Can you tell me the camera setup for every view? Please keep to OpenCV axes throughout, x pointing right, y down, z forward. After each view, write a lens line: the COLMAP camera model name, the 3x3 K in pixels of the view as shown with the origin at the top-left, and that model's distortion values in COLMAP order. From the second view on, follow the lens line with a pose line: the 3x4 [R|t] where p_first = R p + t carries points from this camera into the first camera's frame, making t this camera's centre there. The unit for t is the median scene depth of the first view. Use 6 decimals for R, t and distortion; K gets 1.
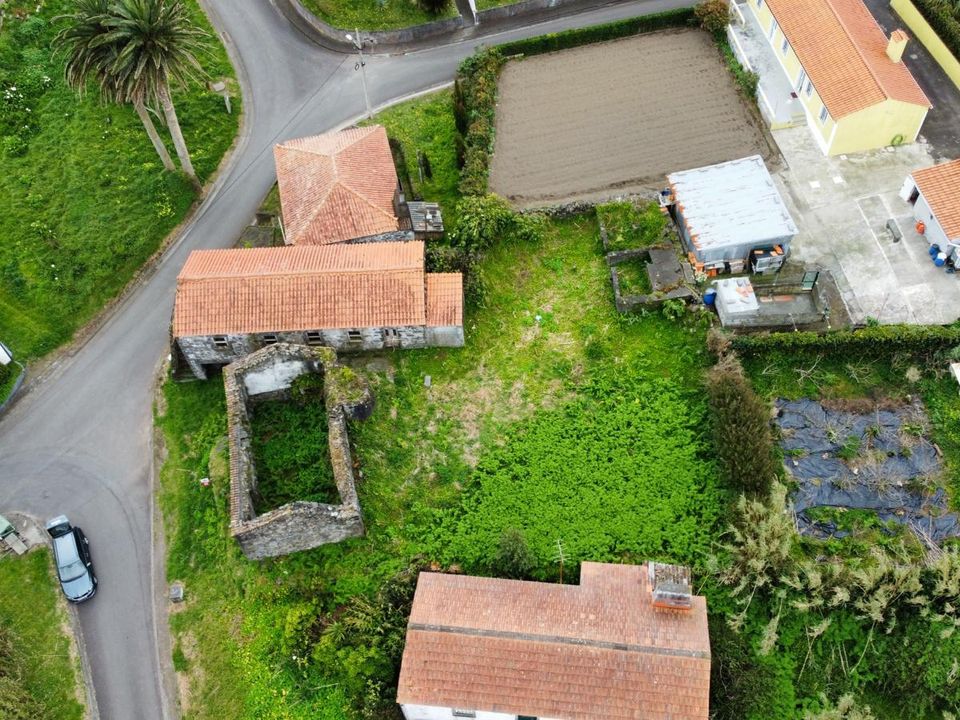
lens RADIAL K [[973.1, 0, 480.0], [0, 973.1, 360.0], [0, 0, 1]] dist [-0.021815, 0.039635]
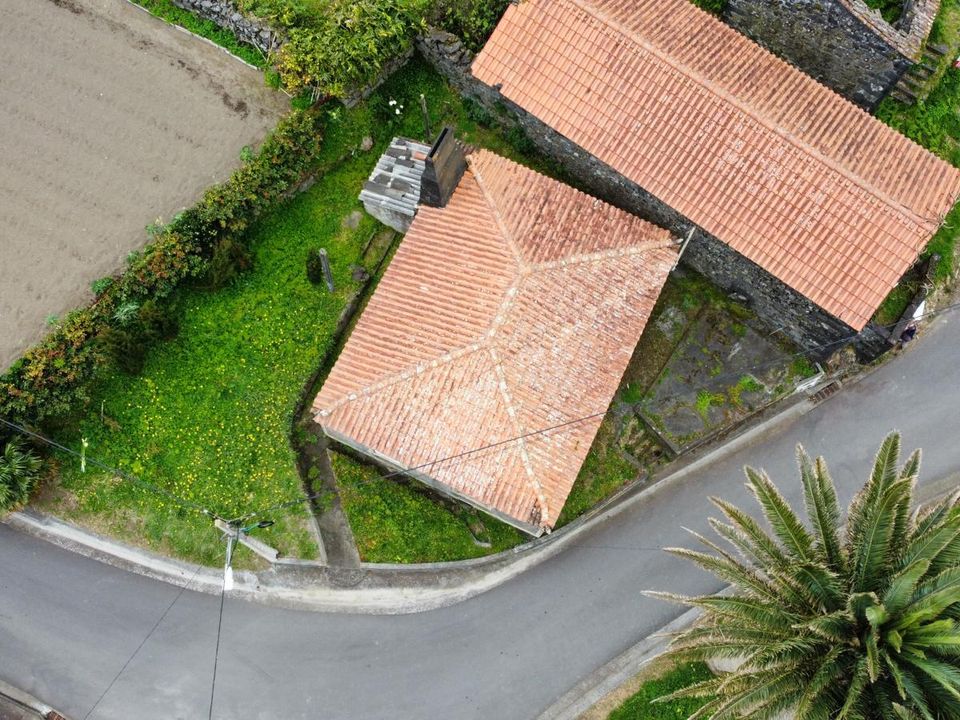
lens RADIAL K [[973.1, 0, 480.0], [0, 973.1, 360.0], [0, 0, 1]] dist [-0.021815, 0.039635]
pose [[-0.787434, -0.586858, 0.188533, -0.262281], [0.500227, -0.429684, 0.751761, -0.602481], [-0.360168, 0.686272, 0.631910, 0.822020]]
